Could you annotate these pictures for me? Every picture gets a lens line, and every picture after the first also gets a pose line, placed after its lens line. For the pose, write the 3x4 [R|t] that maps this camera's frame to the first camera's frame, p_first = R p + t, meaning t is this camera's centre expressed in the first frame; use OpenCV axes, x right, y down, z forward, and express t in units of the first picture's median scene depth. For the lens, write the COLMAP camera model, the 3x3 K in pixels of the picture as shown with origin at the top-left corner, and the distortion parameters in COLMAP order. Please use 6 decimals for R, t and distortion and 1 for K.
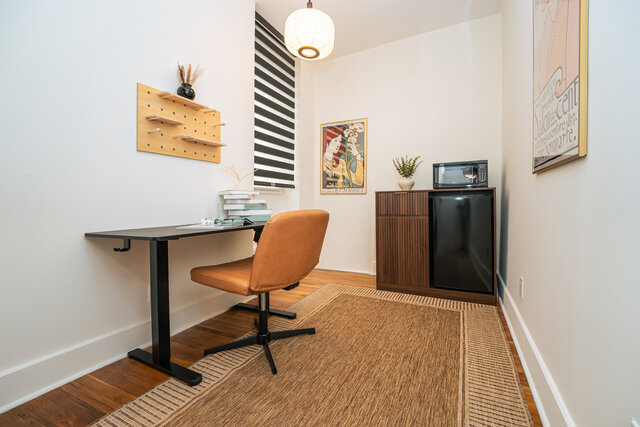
lens RADIAL K [[268.6, 0, 324.2], [0, 268.6, 209.1], [0, 0, 1]] dist [-0.013230, -0.002974]
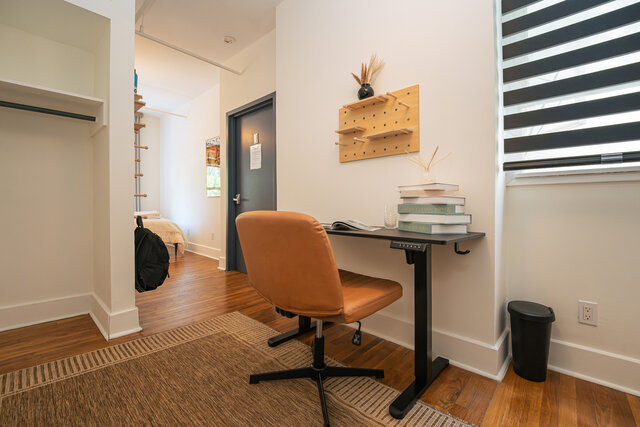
lens RADIAL K [[268.6, 0, 305.0], [0, 268.6, 203.8], [0, 0, 1]] dist [-0.013230, -0.002974]
pose [[-0.277096, -0.009442, -0.960796, 0.512513], [-0.028803, 0.999584, -0.001516, -0.015136], [0.960411, 0.027253, -0.277252, 1.084636]]
